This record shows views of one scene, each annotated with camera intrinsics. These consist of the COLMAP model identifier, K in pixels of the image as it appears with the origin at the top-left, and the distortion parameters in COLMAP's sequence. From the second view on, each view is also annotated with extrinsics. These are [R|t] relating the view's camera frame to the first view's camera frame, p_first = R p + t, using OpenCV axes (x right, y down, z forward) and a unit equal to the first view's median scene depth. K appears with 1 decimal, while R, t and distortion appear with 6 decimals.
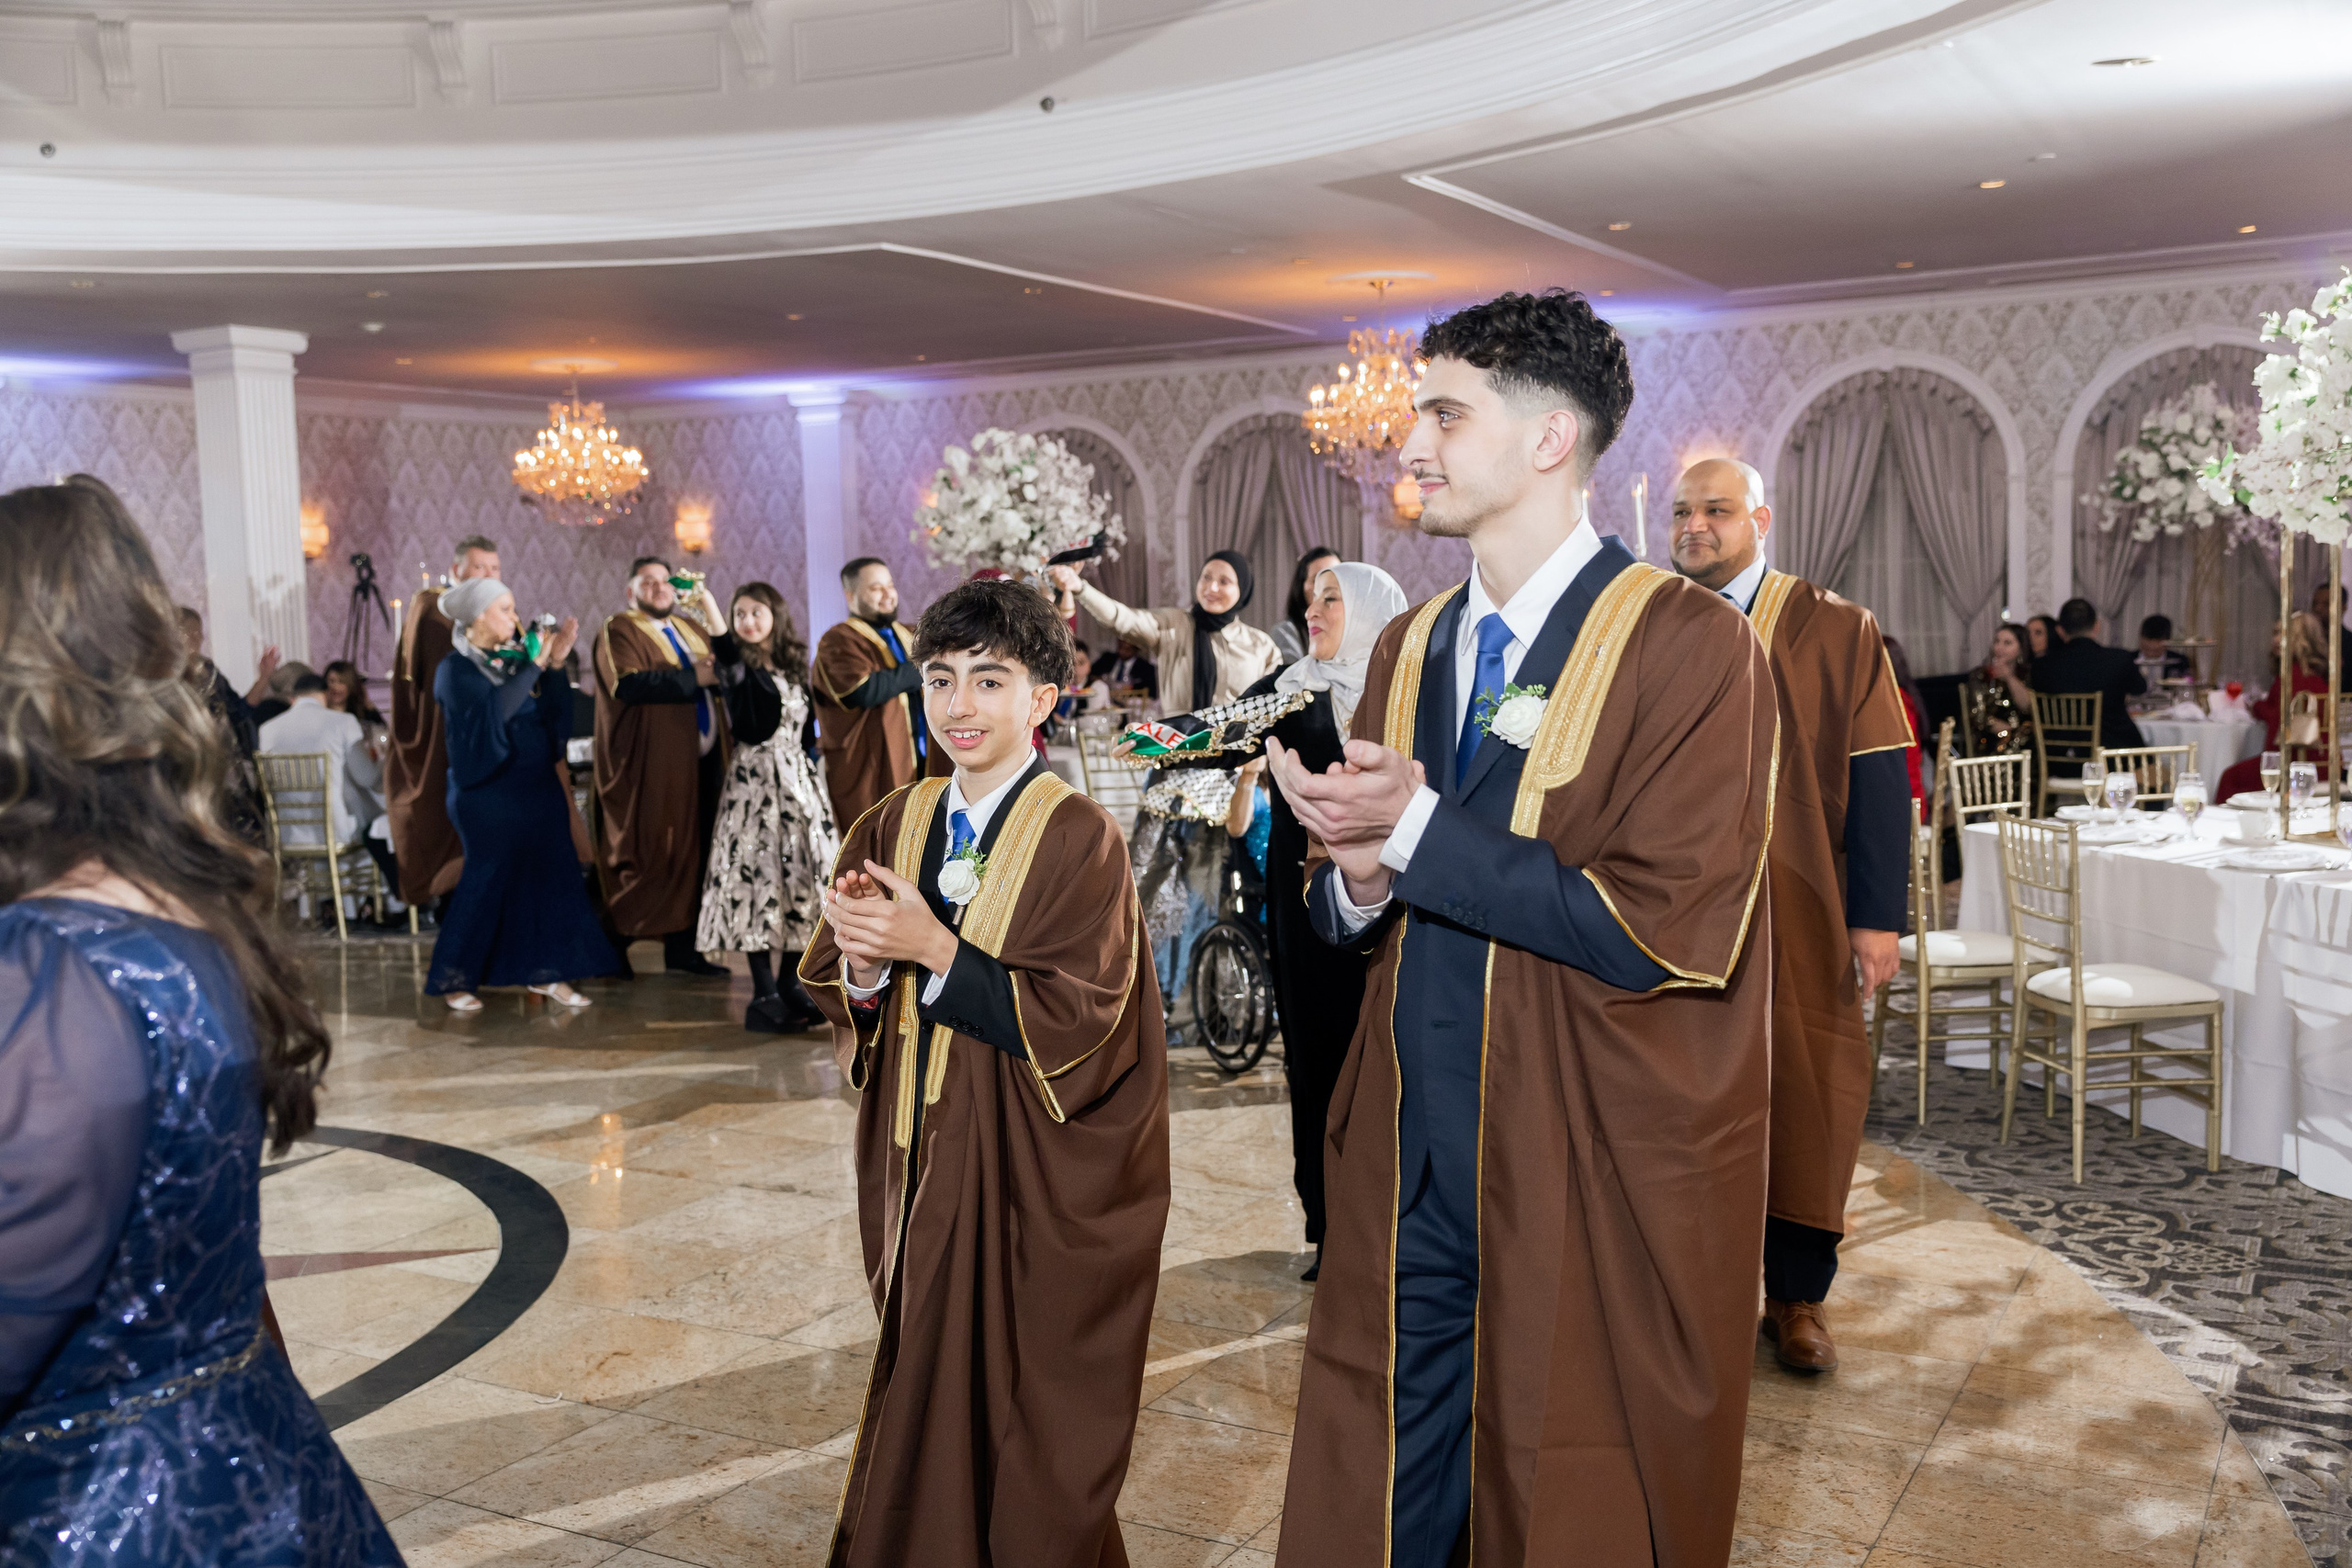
lens RADIAL K [[2238.4, 0, 1169.4], [0, 2238.4, 784.7], [0, 0, 1]] dist [-0.005708, 0.000000]
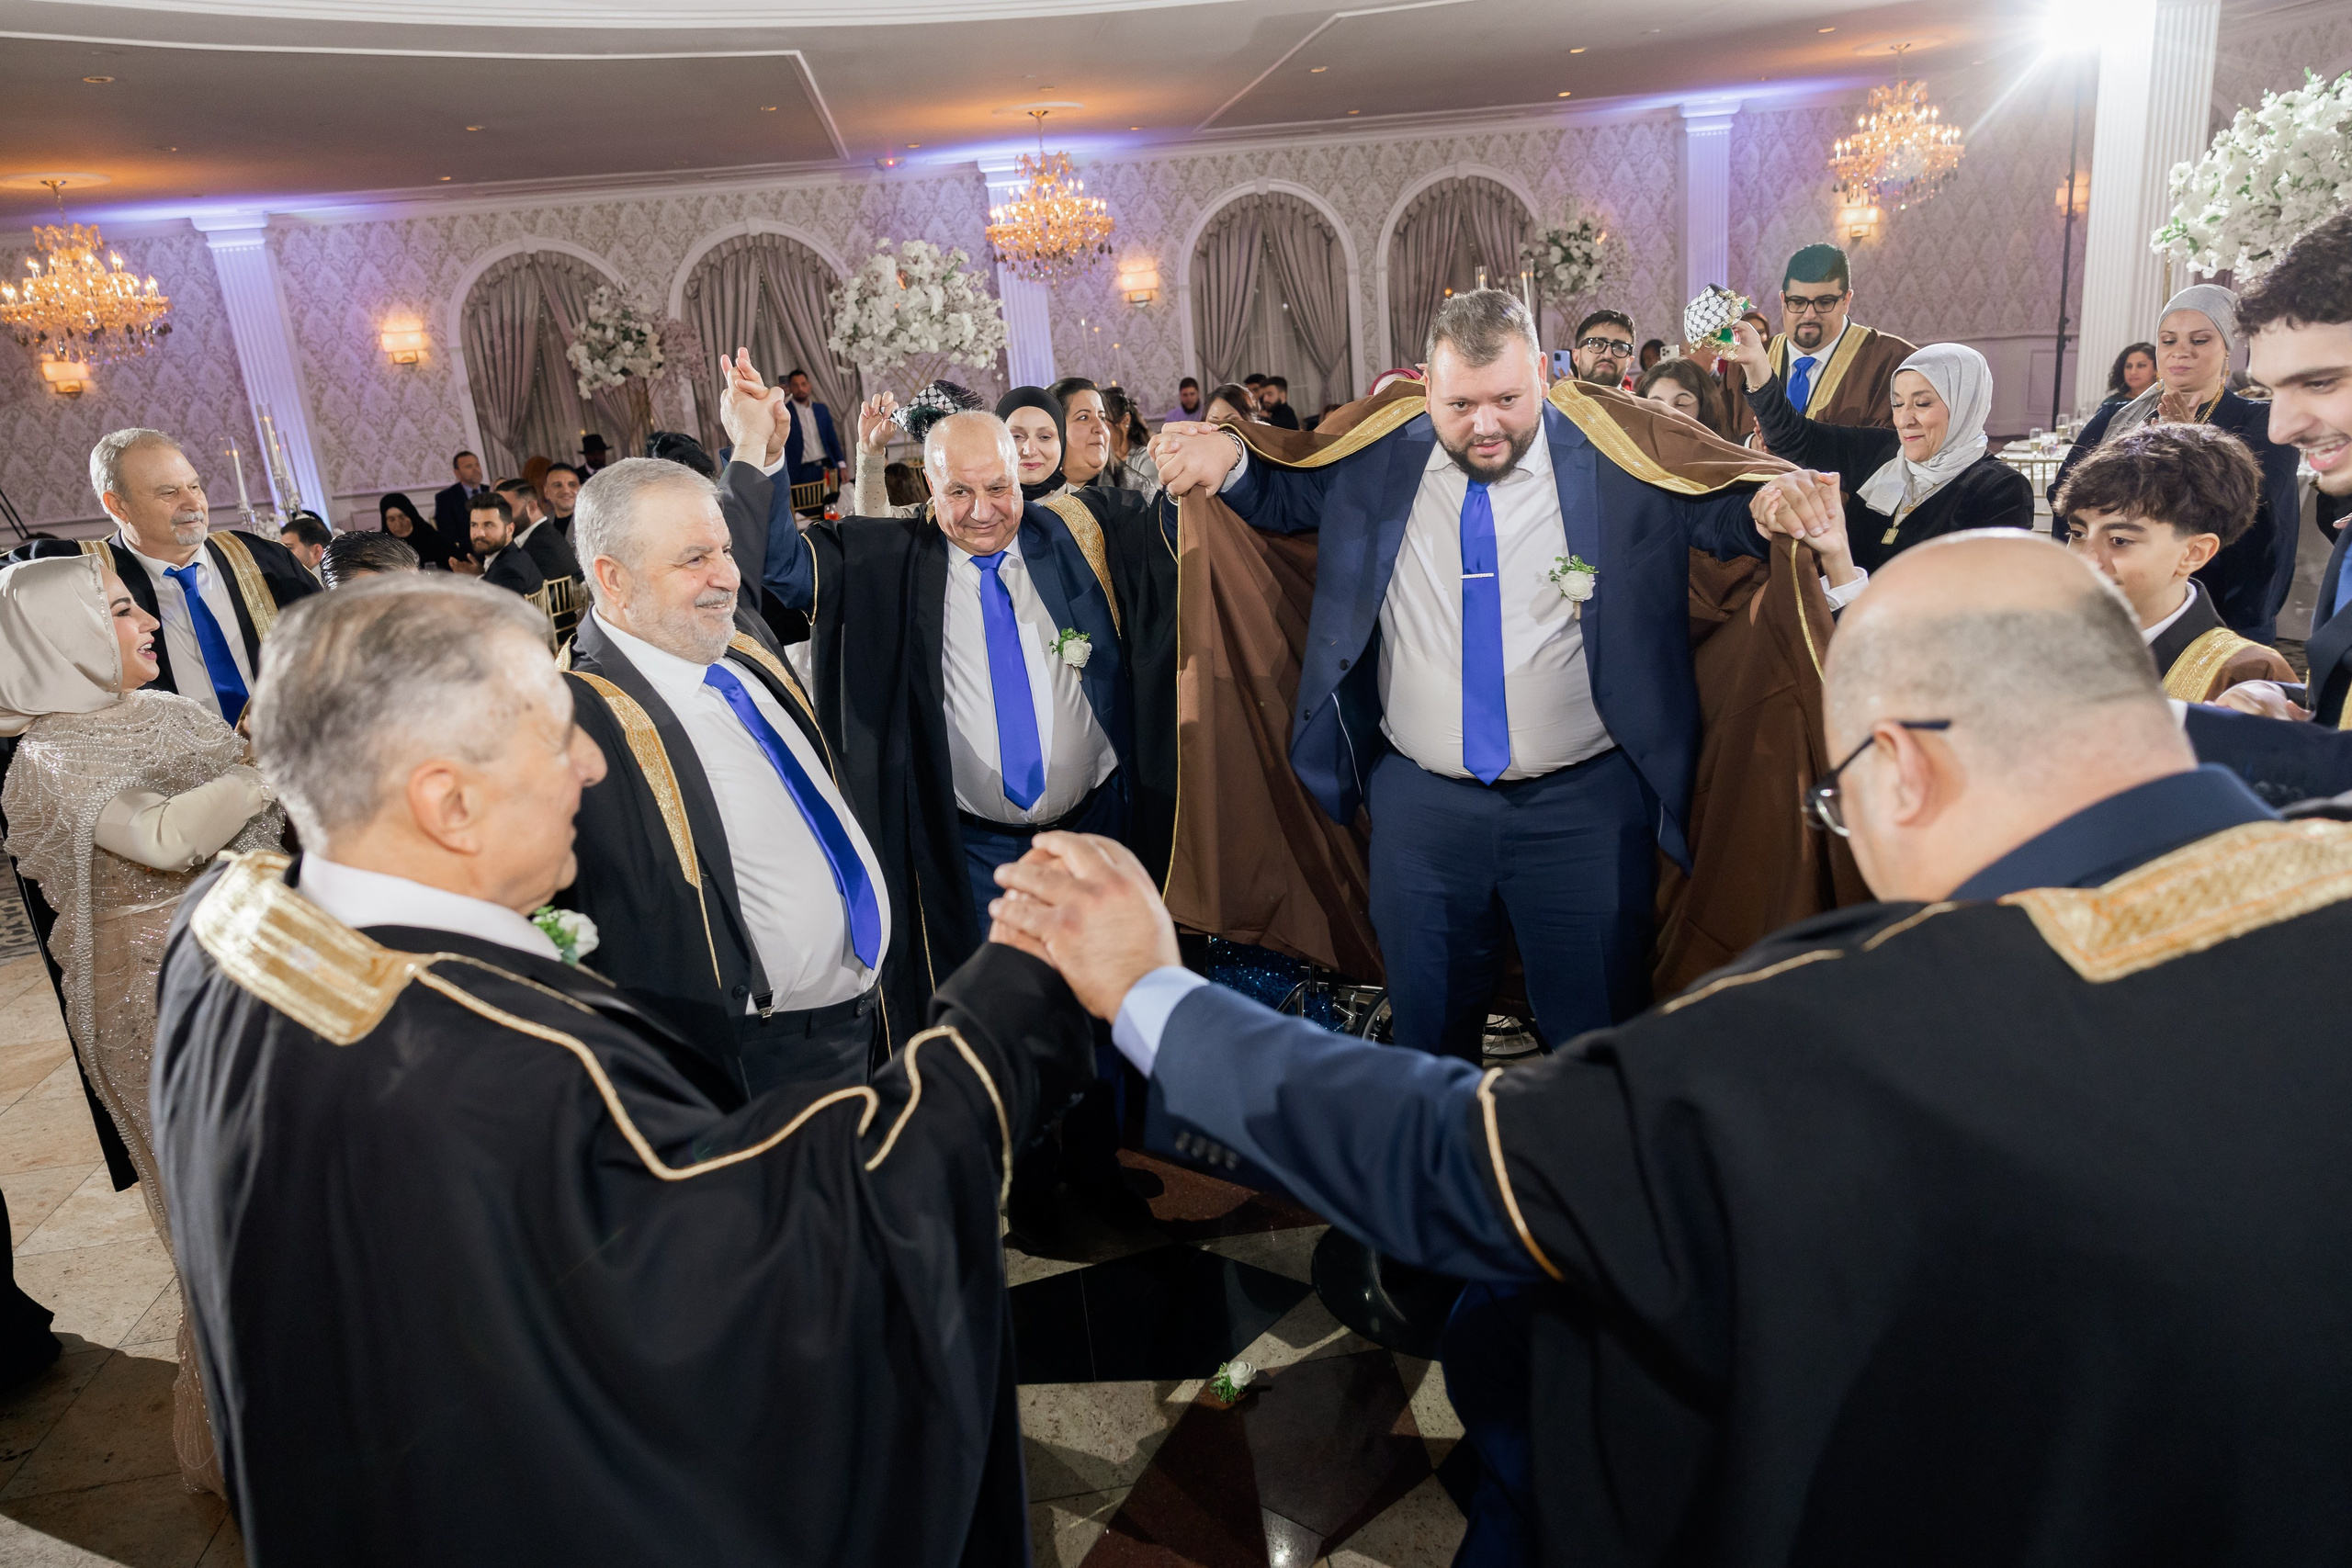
lens RADIAL K [[1622.9, 0, 1173.9], [0, 1622.9, 783.2], [0, 0, 1]] dist [0.001913, 0.002996]
pose [[0.776638, -0.200114, 0.597317, -0.394133], [0.120481, 0.977884, 0.170961, -0.007311], [-0.618318, -0.060810, 0.783572, 0.225171]]
